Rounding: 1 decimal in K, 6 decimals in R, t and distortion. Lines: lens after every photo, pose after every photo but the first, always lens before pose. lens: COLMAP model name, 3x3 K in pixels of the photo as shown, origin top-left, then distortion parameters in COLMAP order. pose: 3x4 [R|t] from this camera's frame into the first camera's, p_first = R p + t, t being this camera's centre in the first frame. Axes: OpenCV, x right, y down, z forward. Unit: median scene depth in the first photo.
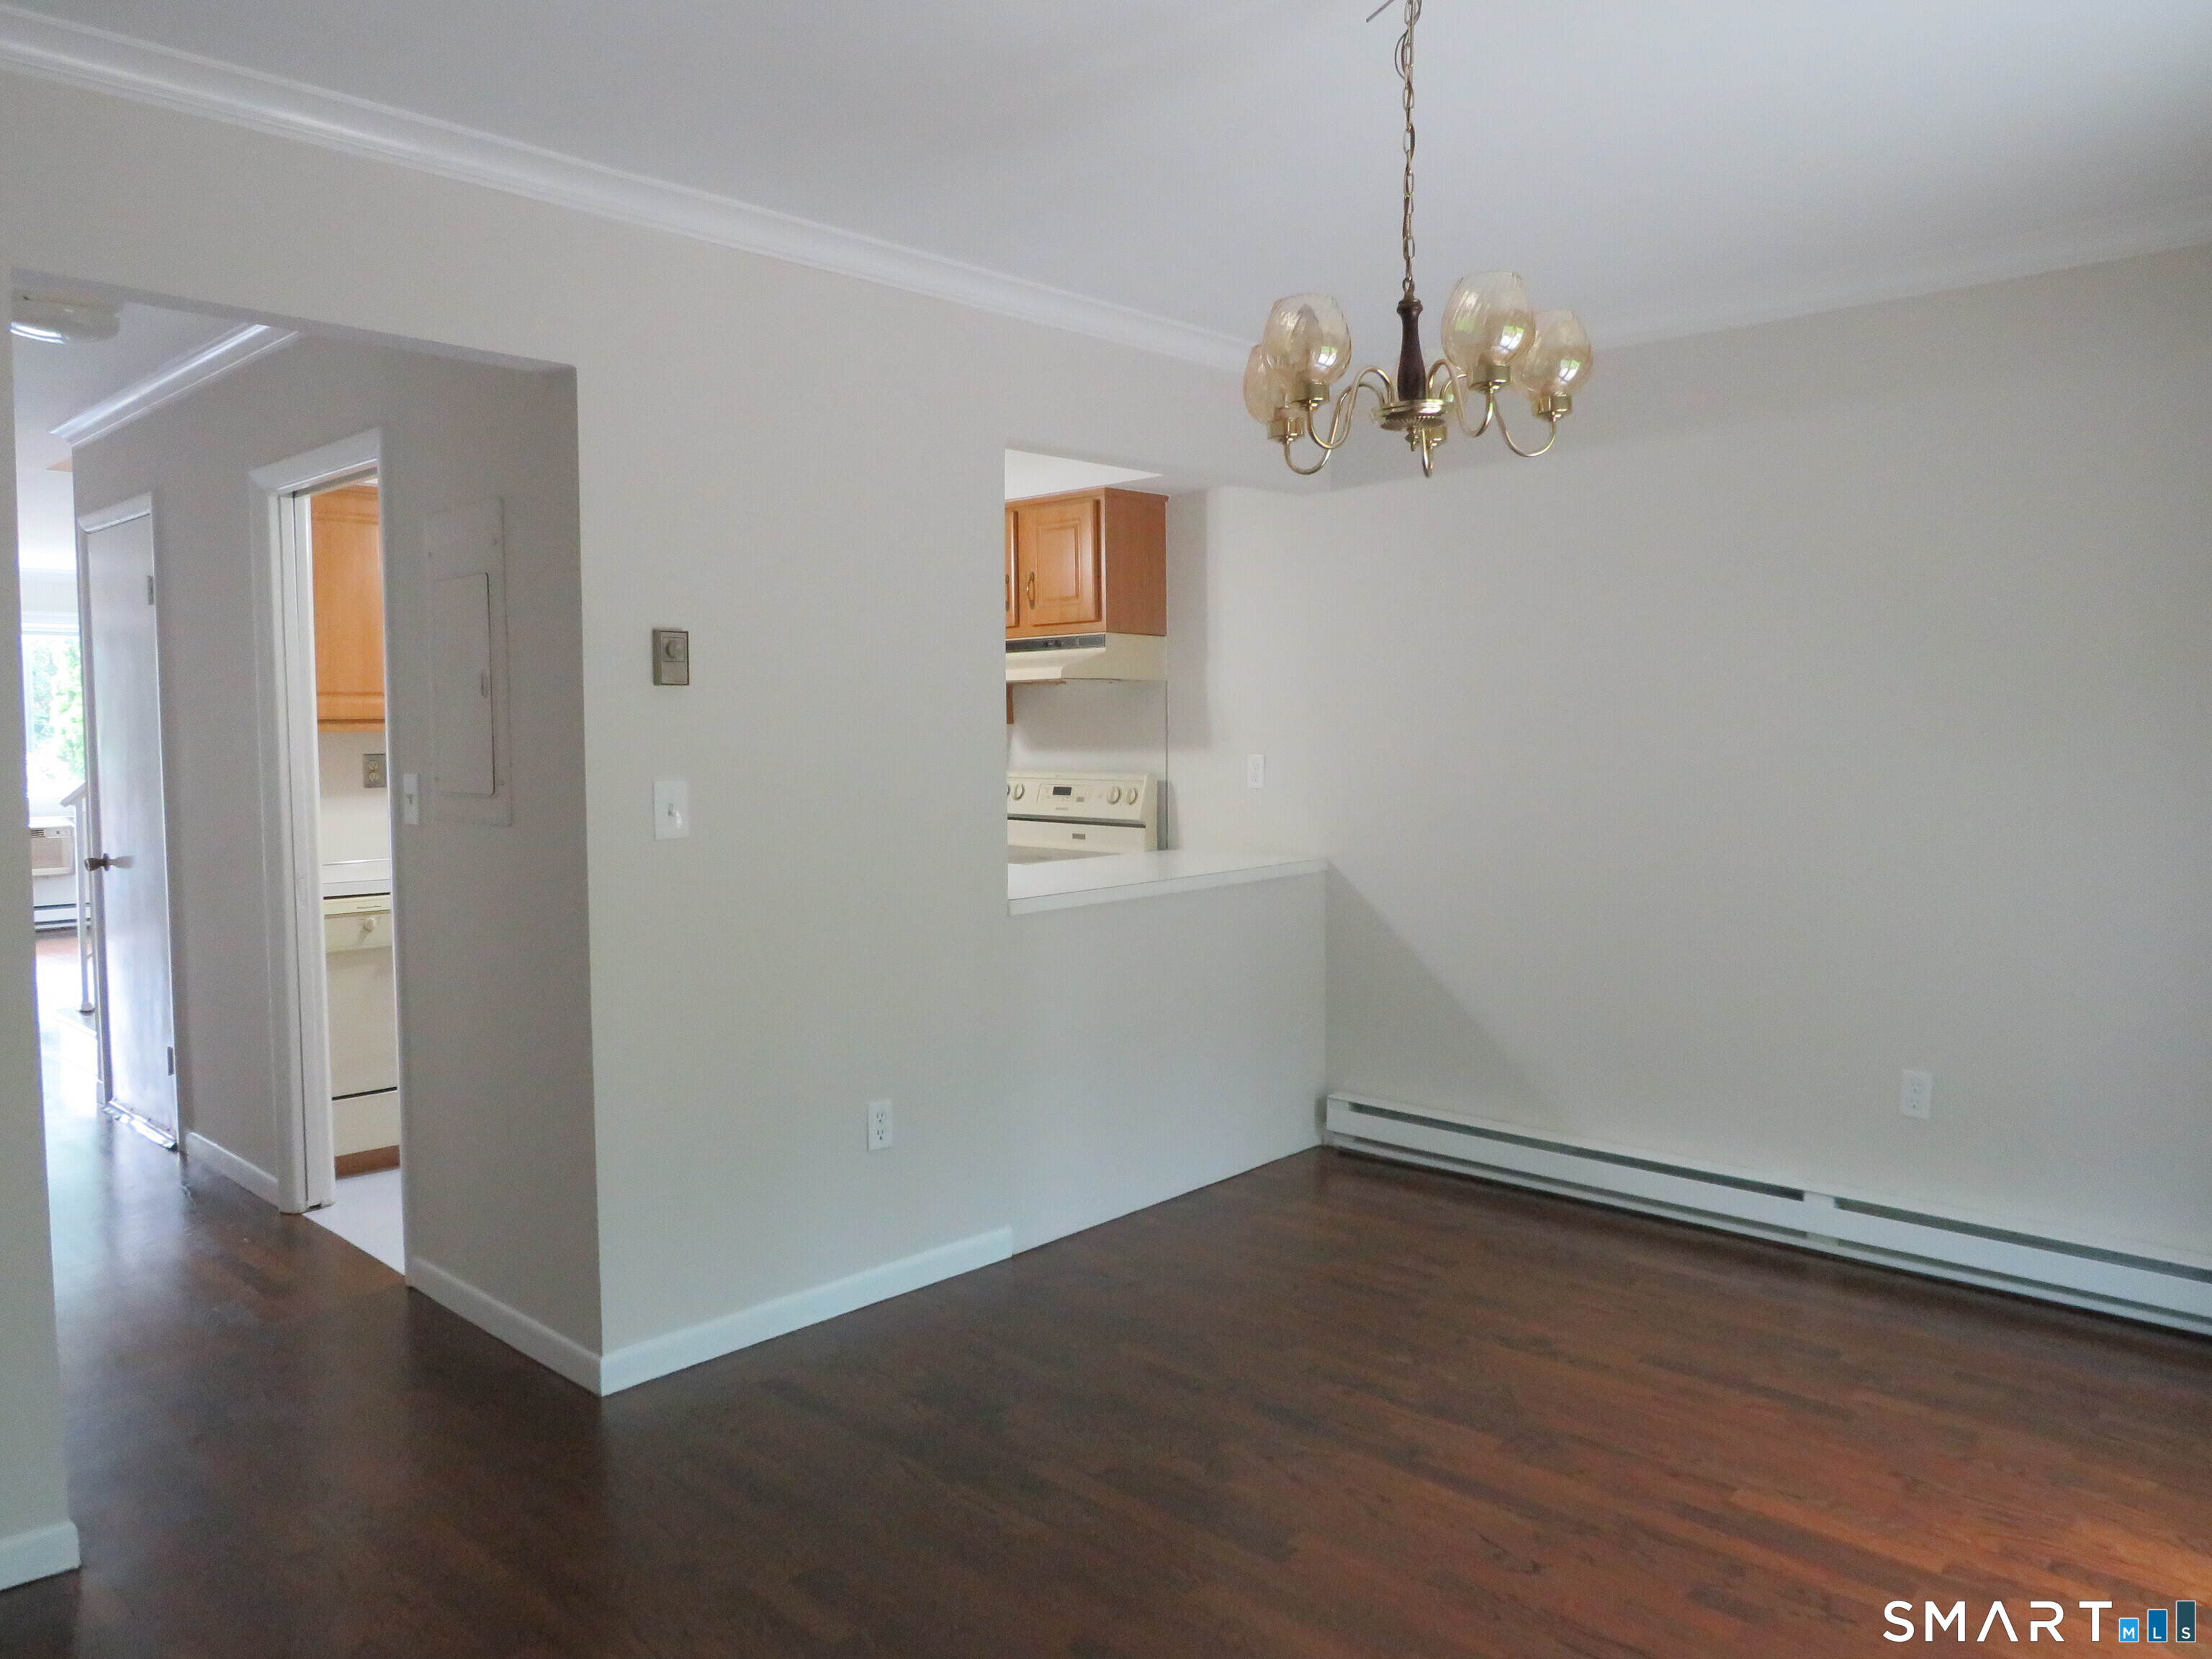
lens RADIAL K [[1596.4, 0, 1111.2], [0, 1596.4, 825.0], [0, 0, 1]] dist [-0.008245, -0.005652]
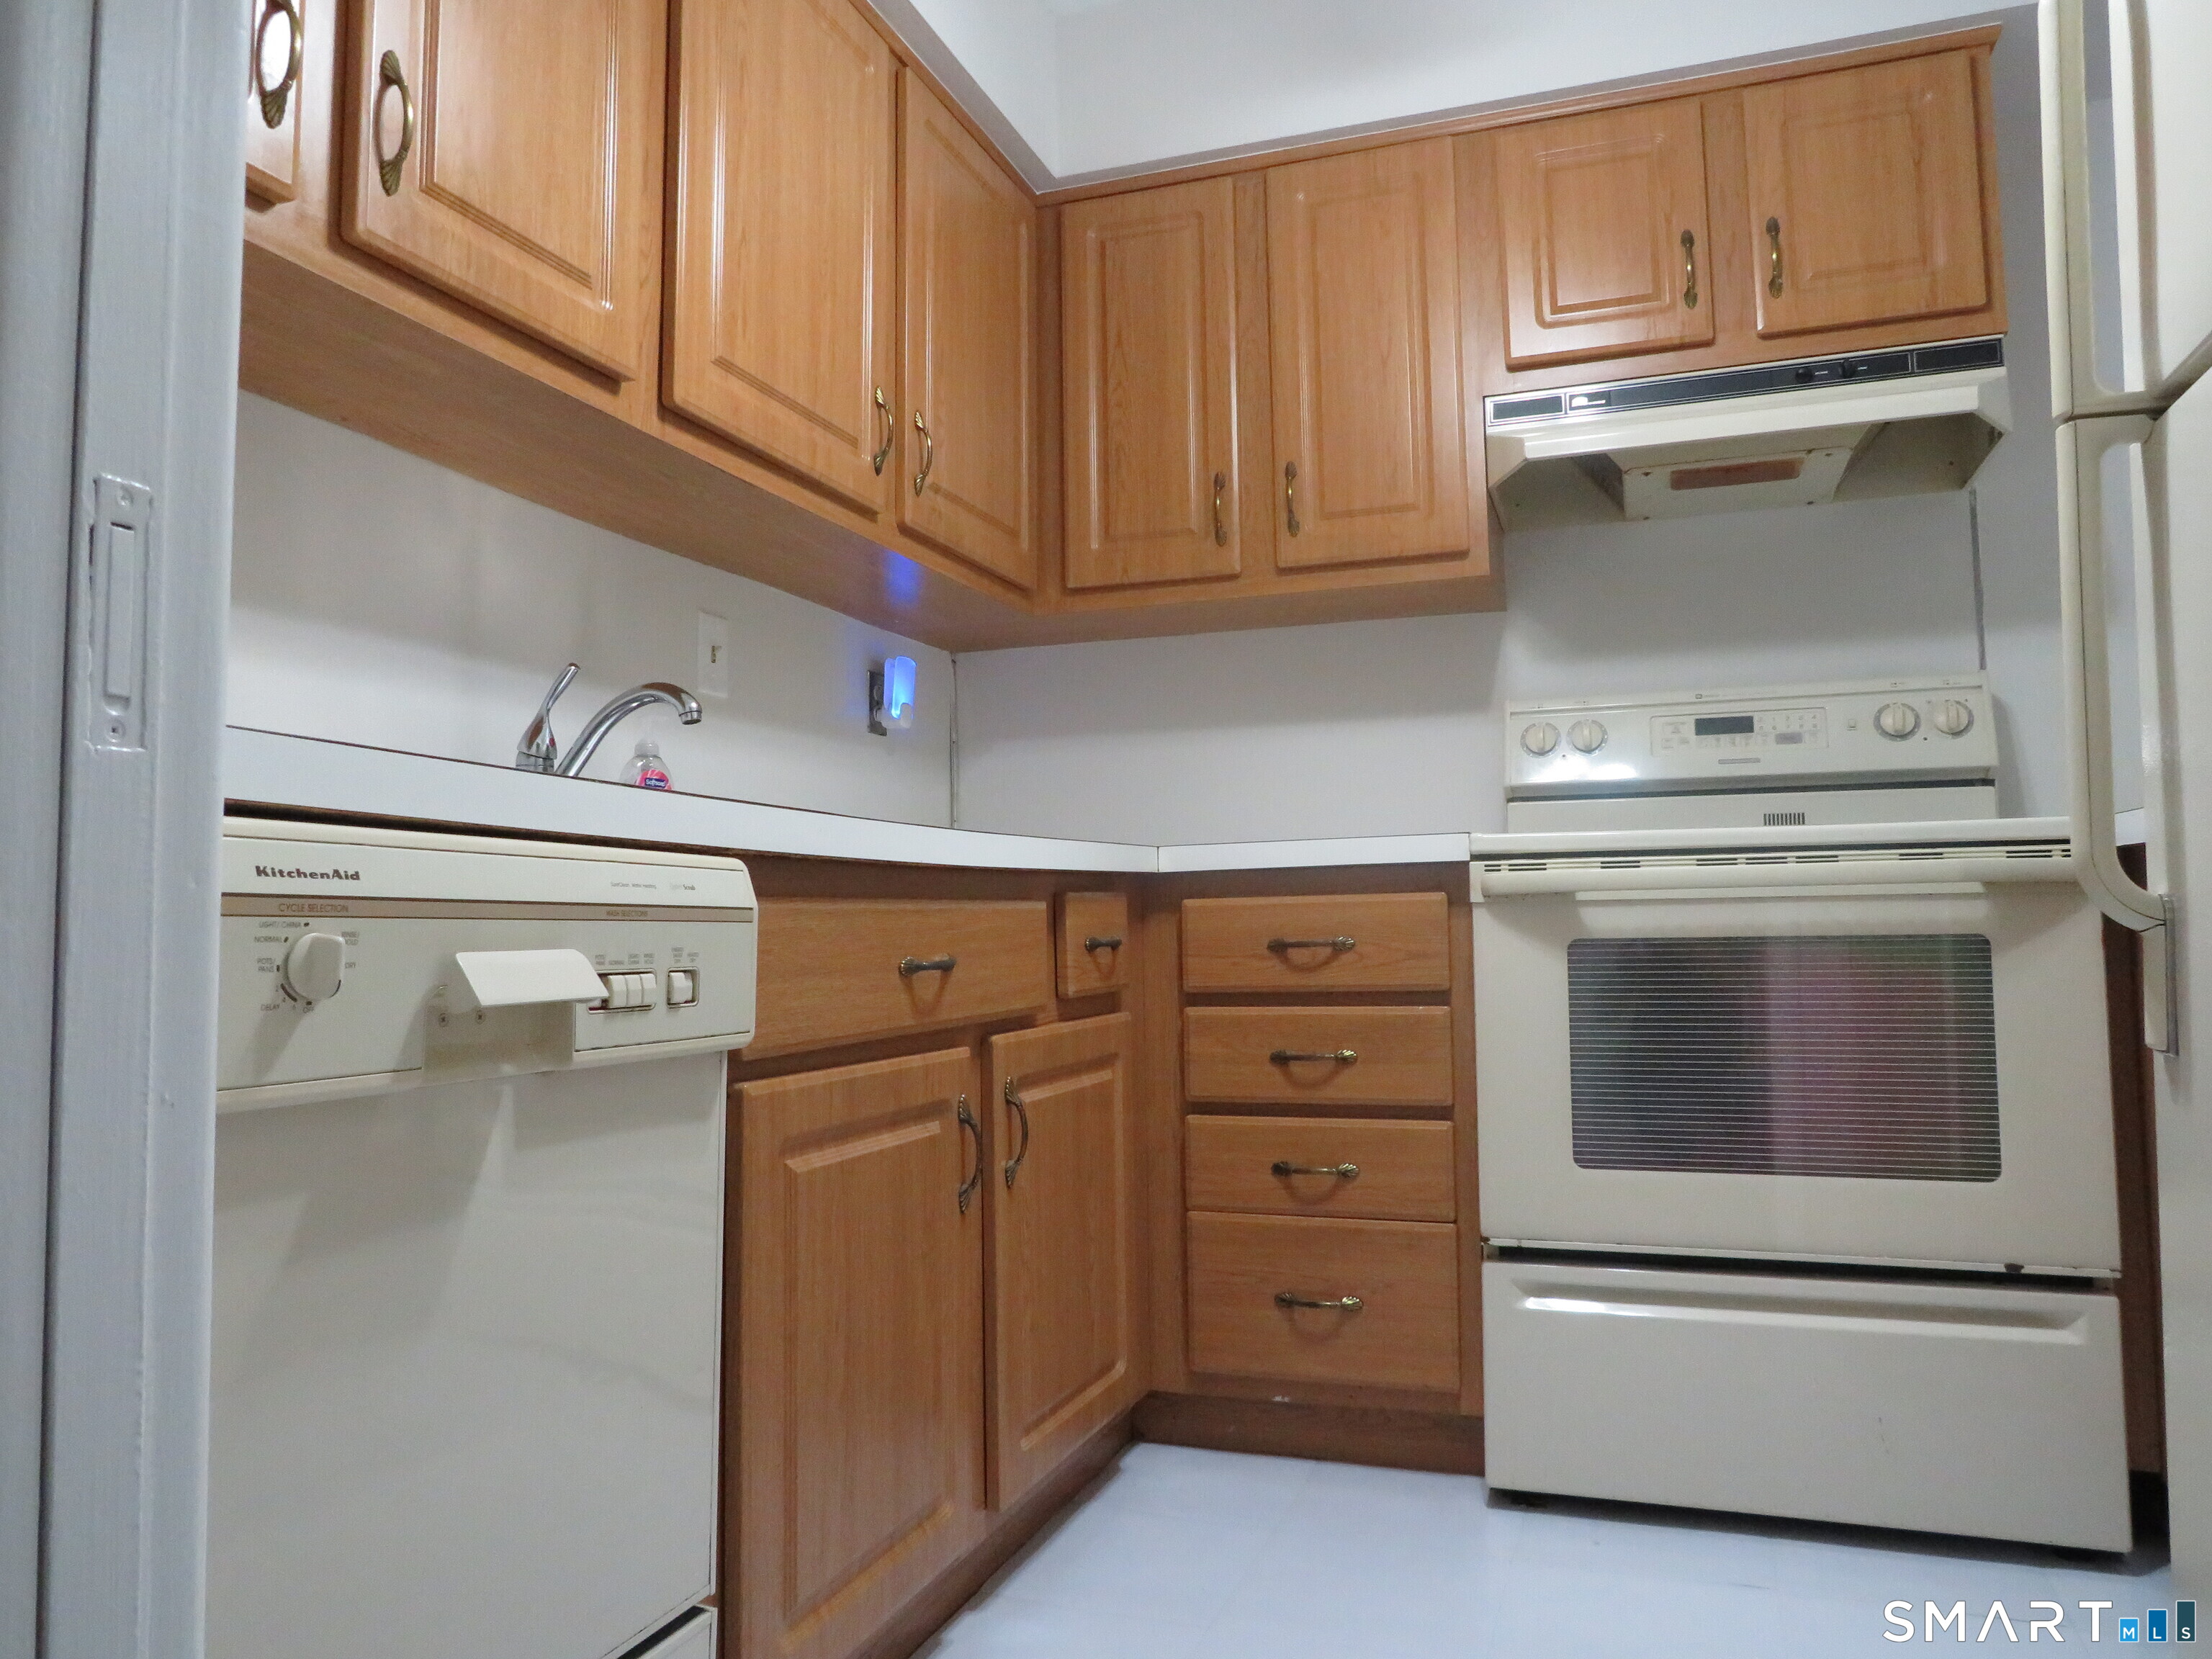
lens RADIAL K [[1596.4, 0, 1099.8], [0, 1596.4, 832.1], [0, 0, 1]] dist [-0.008245, -0.005652]
pose [[0.914075, 0.019583, 0.405072, -0.398202], [0.034455, 0.991472, -0.125683, 0.064349], [-0.404079, 0.128841, 0.905605, 0.655960]]
